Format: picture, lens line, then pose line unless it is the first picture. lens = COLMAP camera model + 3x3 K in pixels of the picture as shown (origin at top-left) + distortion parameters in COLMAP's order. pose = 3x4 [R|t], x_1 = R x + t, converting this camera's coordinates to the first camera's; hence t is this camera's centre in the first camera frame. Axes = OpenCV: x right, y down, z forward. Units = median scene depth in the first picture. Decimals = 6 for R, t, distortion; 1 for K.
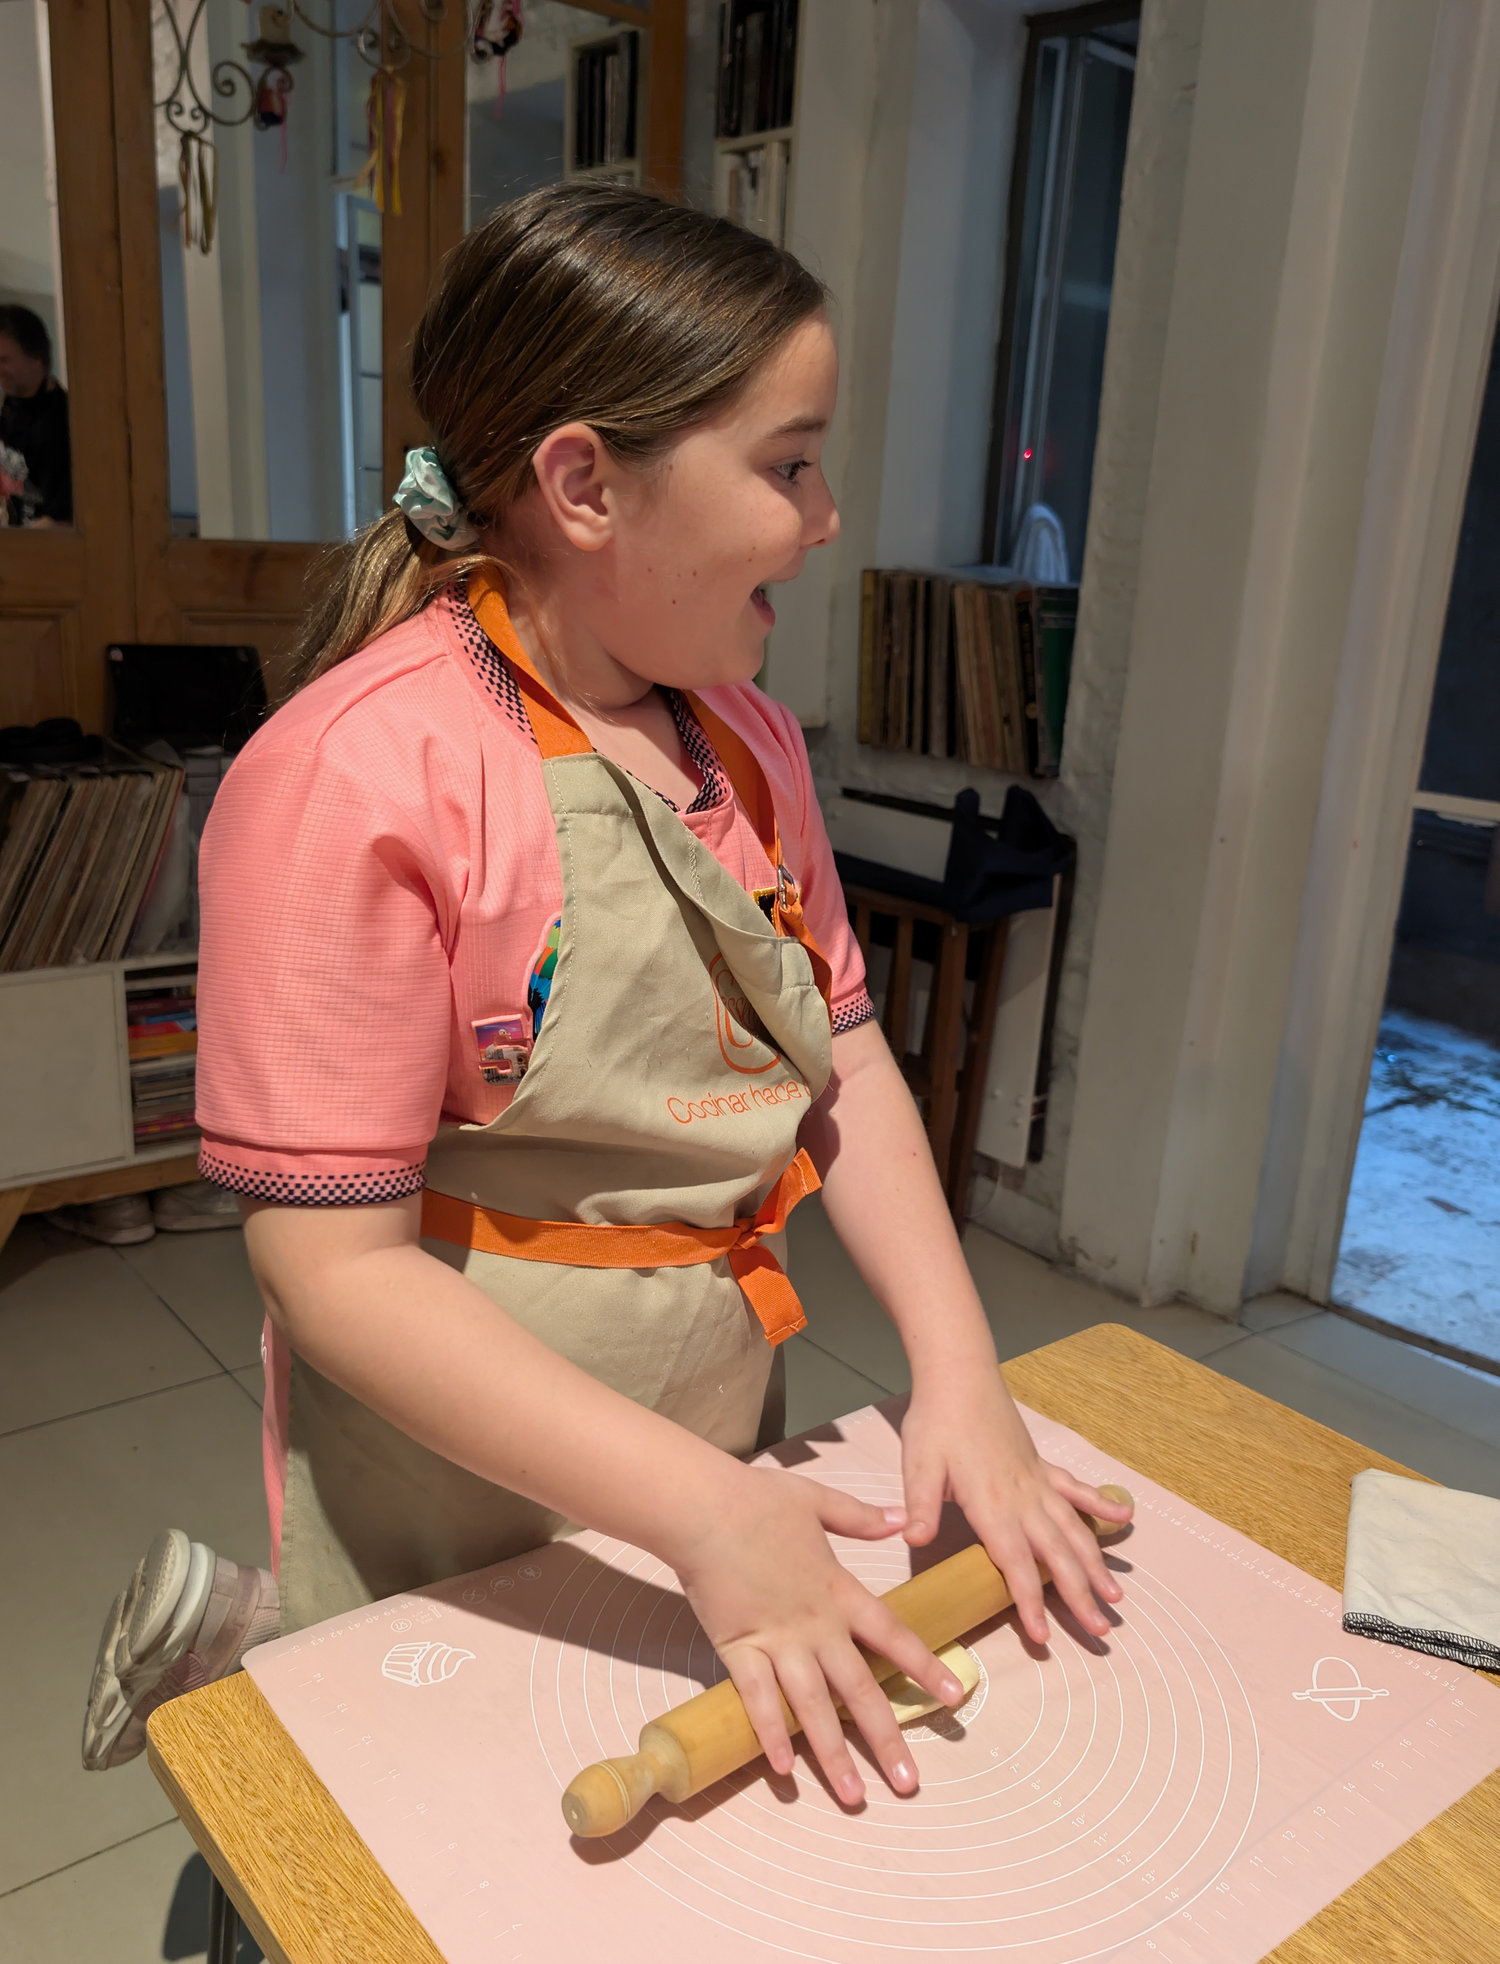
lens RADIAL K [[1640.7, 0, 744.1], [0, 1640.7, 1003.3], [0, 0, 1]] dist [0.004133, -0.005821]
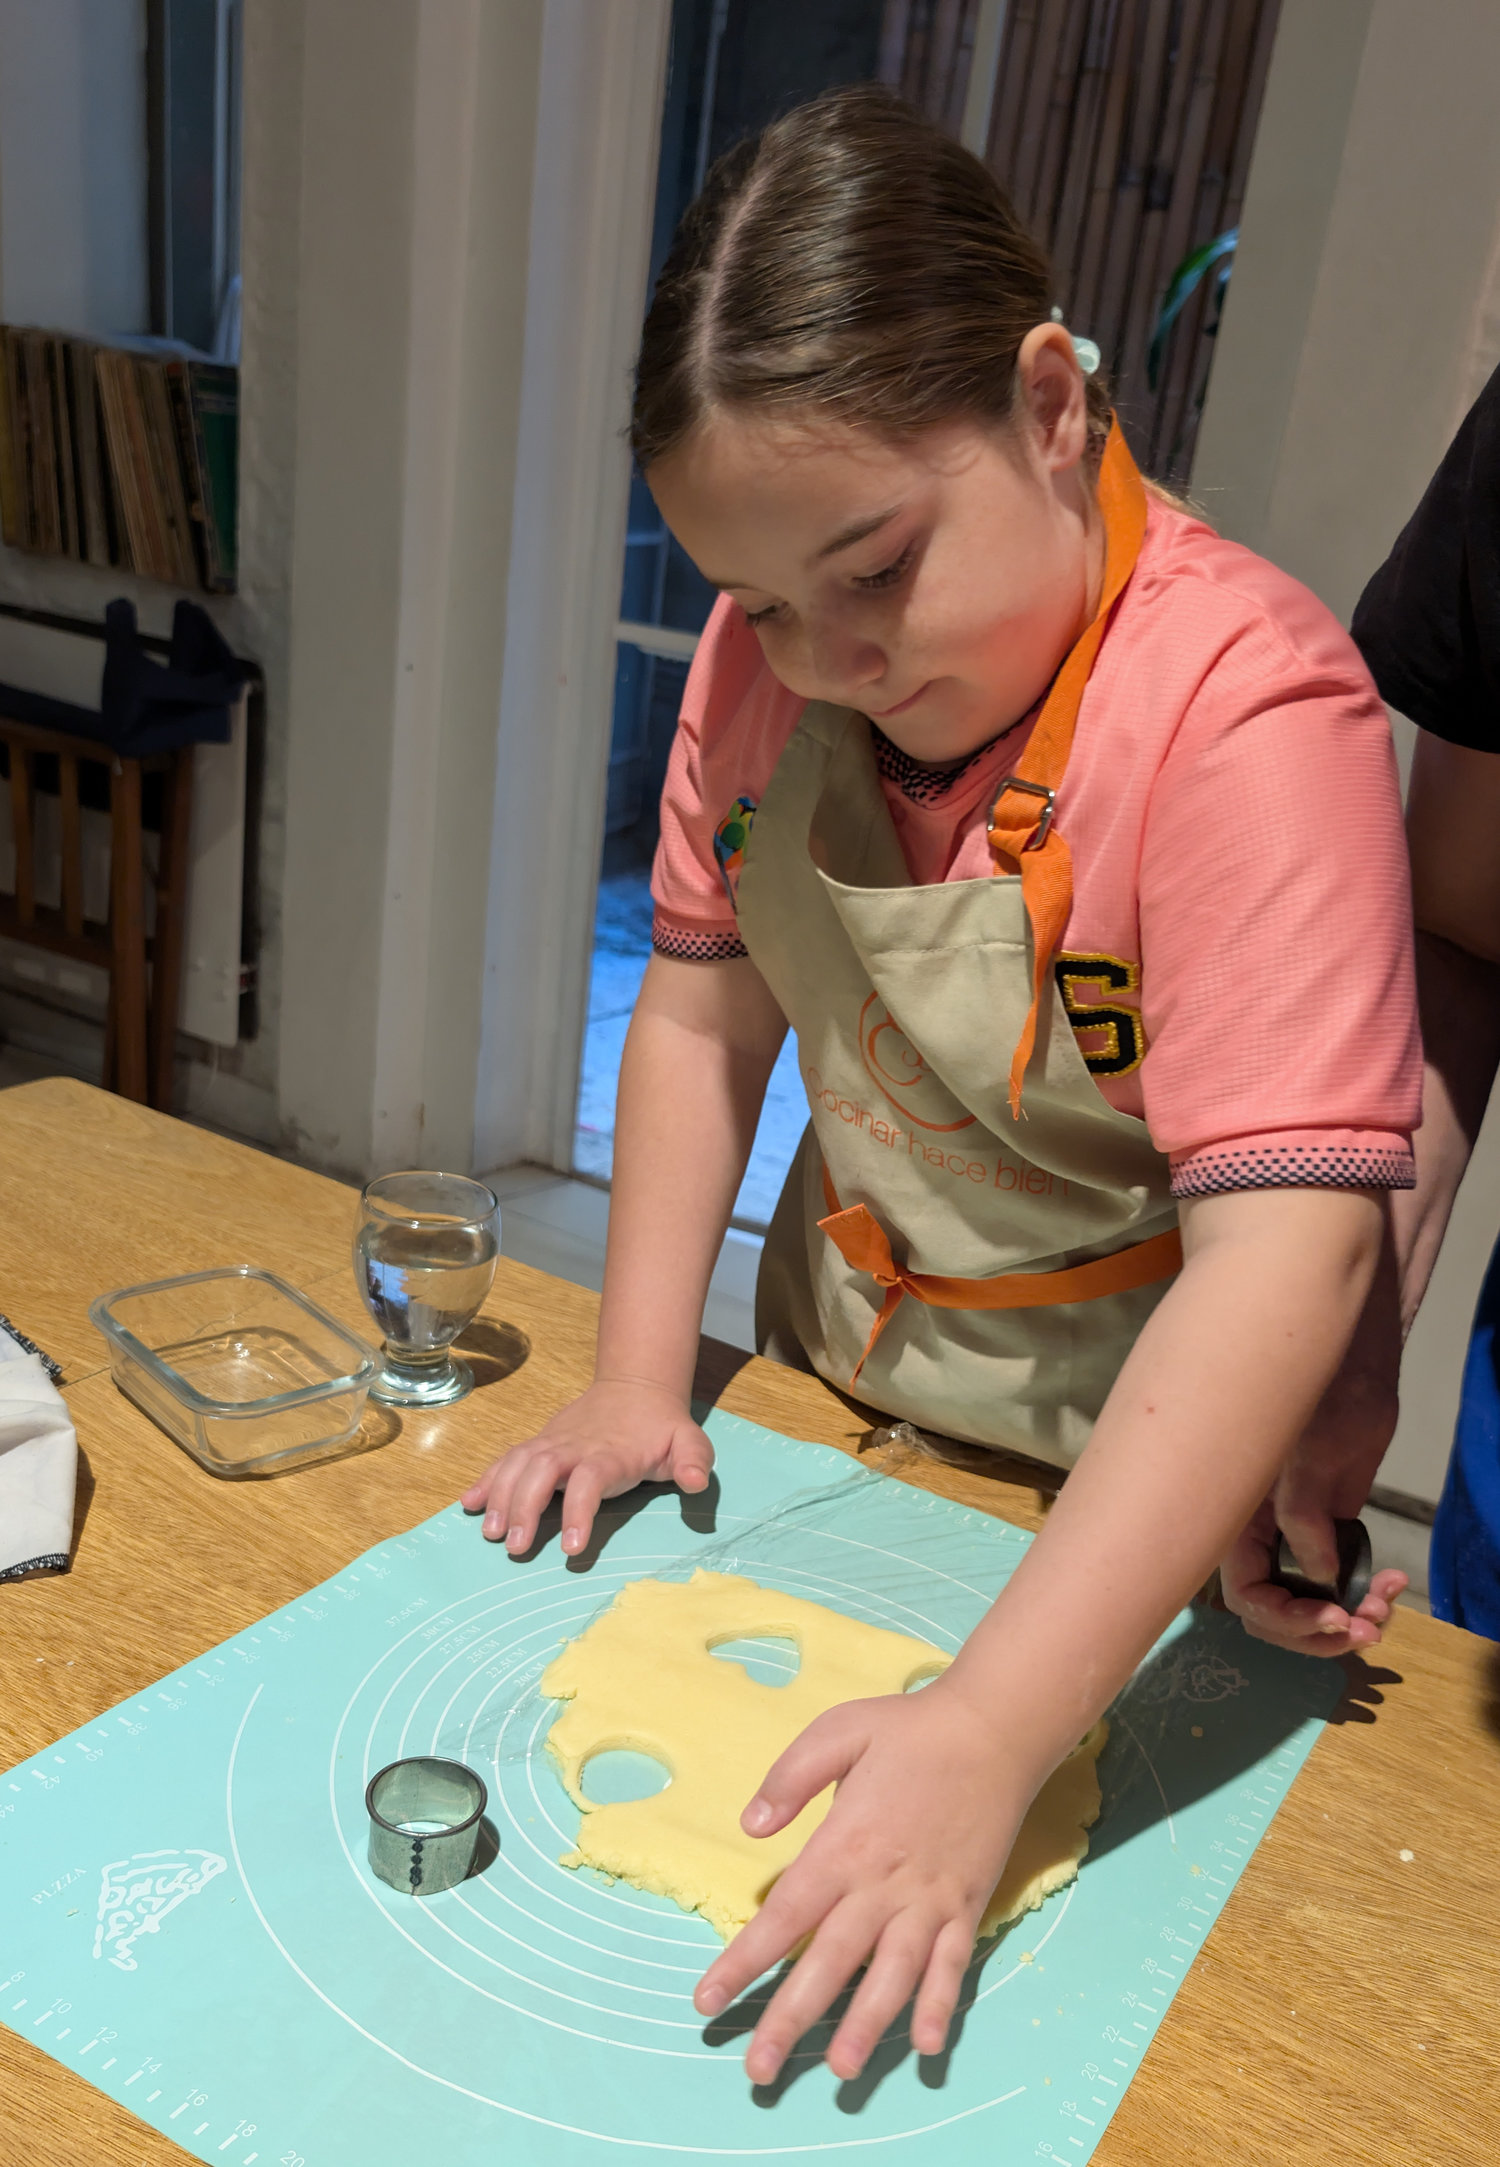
lens RADIAL K [[1903.5, 0, 865.5], [0, 1903.5, 1224.9], [0, 0, 1]] dist [0.005853, -0.003688]
pose [[0.925245, -0.074042, 0.372075, 0.099876], [0.018859, 0.988534, 0.149819, 0.049979], [-0.378901, -0.131603, 0.916032, -0.104472]]
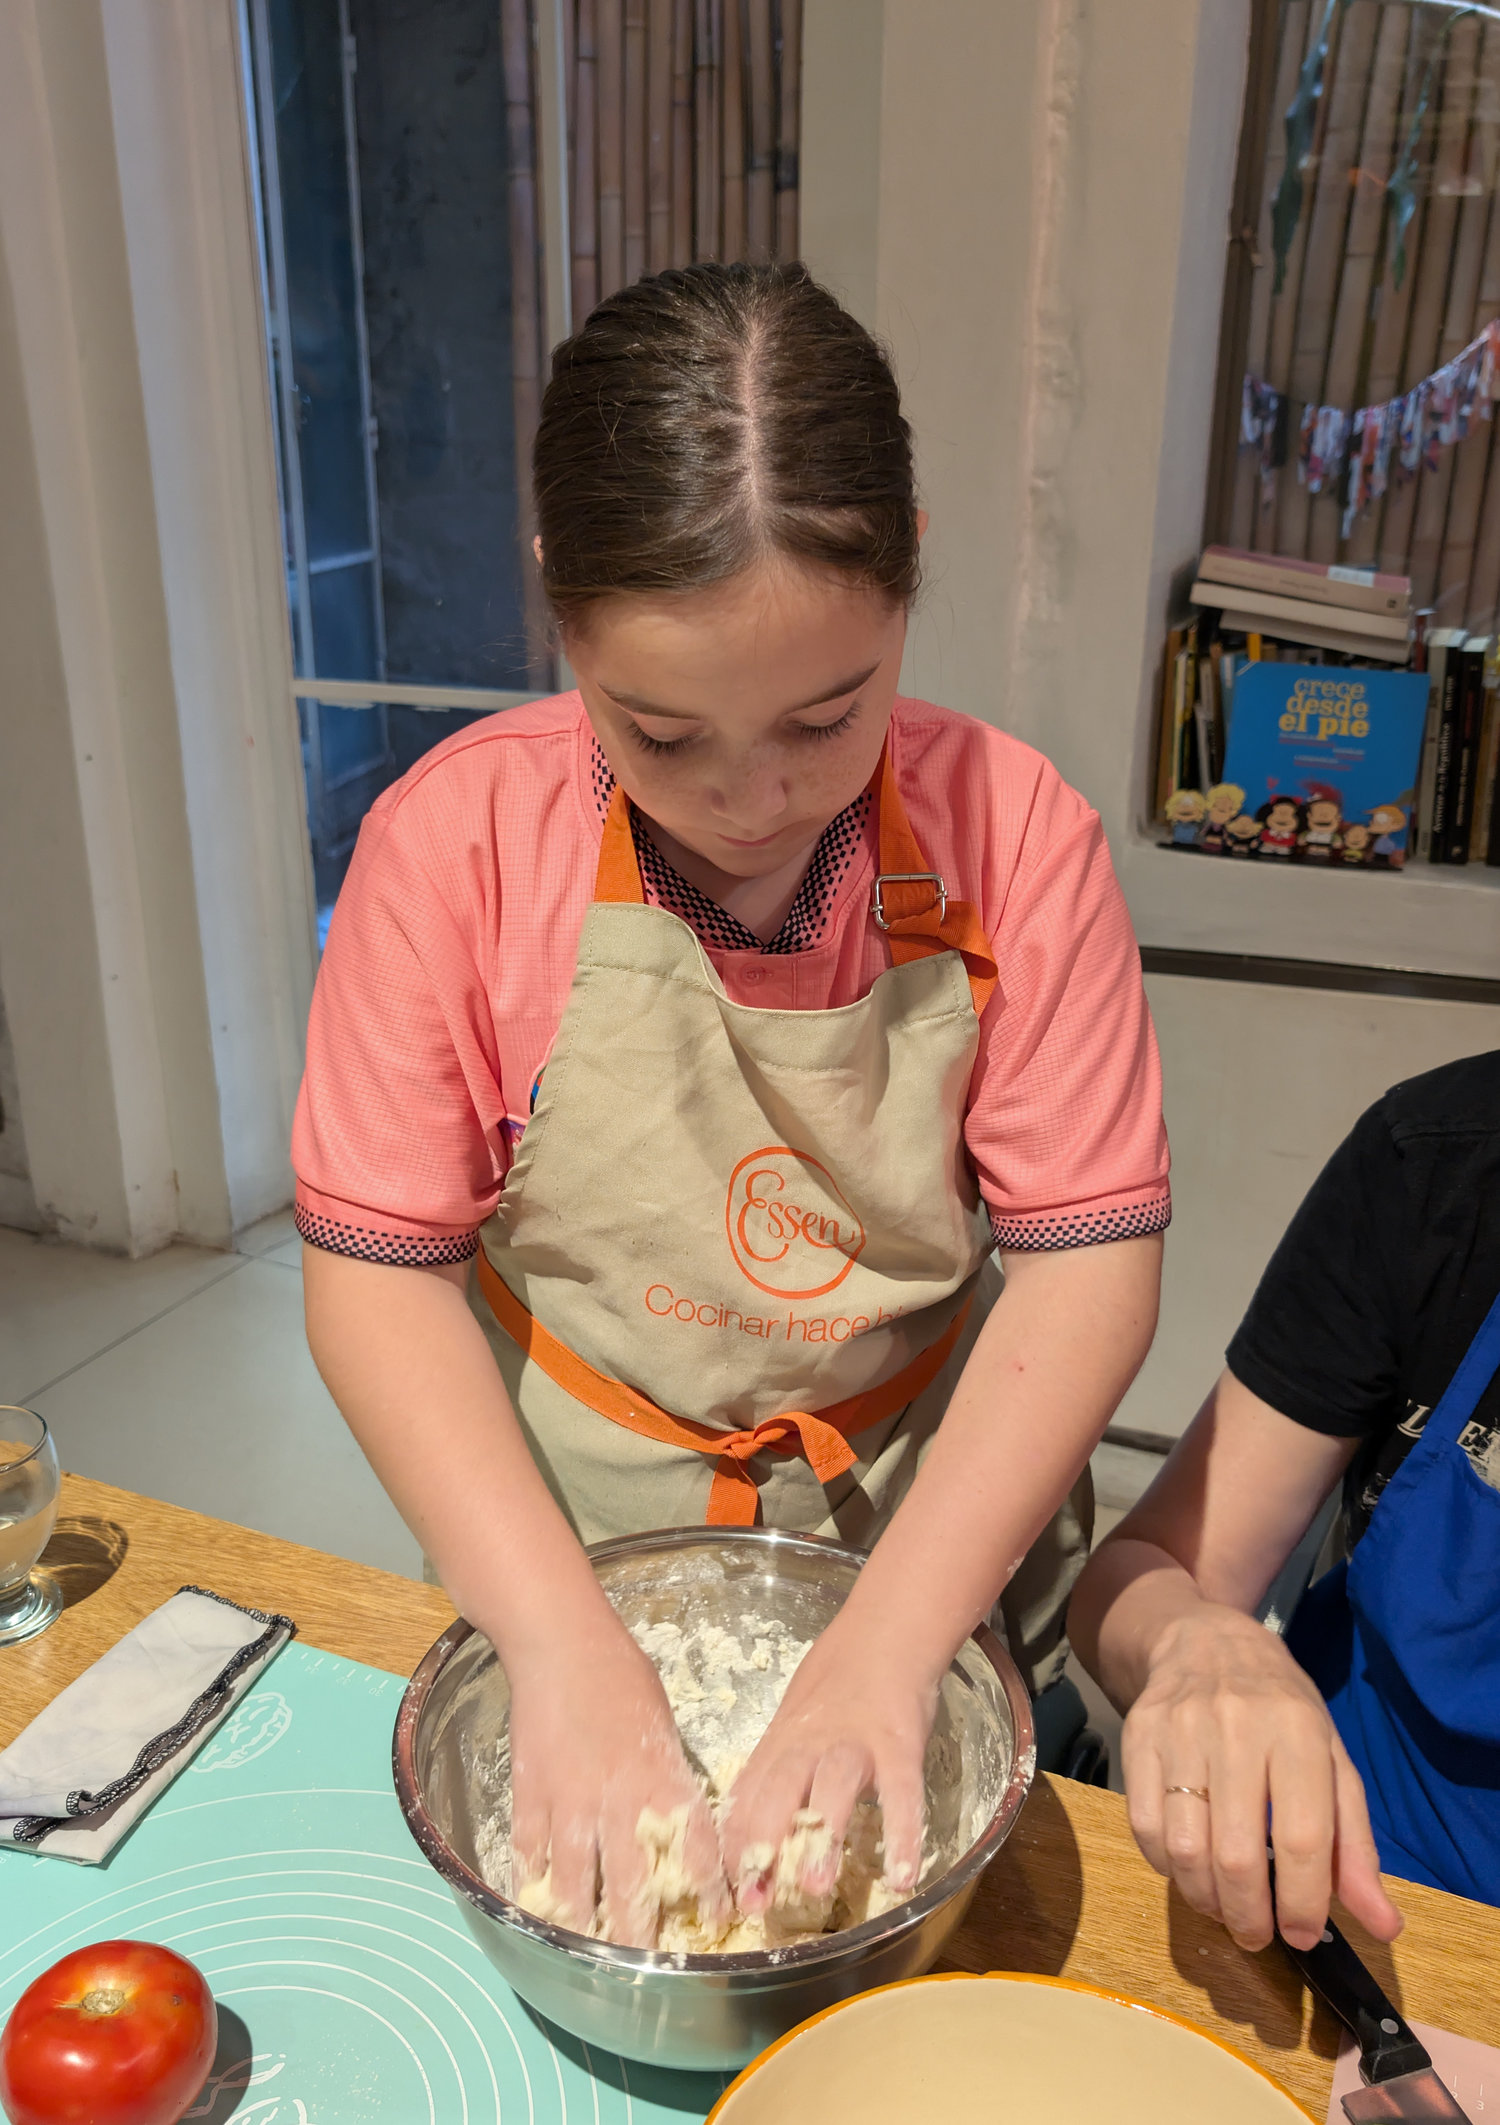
lens RADIAL K [[1820.5, 0, 784.6], [0, 1820.5, 1076.7], [0, 0, 1]] dist [-0.012490, 0.036712]
pose [[0.890723, -0.201964, 0.407214, 0.172418], [0.161997, 0.978090, 0.130755, 0.006259], [-0.424700, -0.050499, 0.903925, -0.099760]]
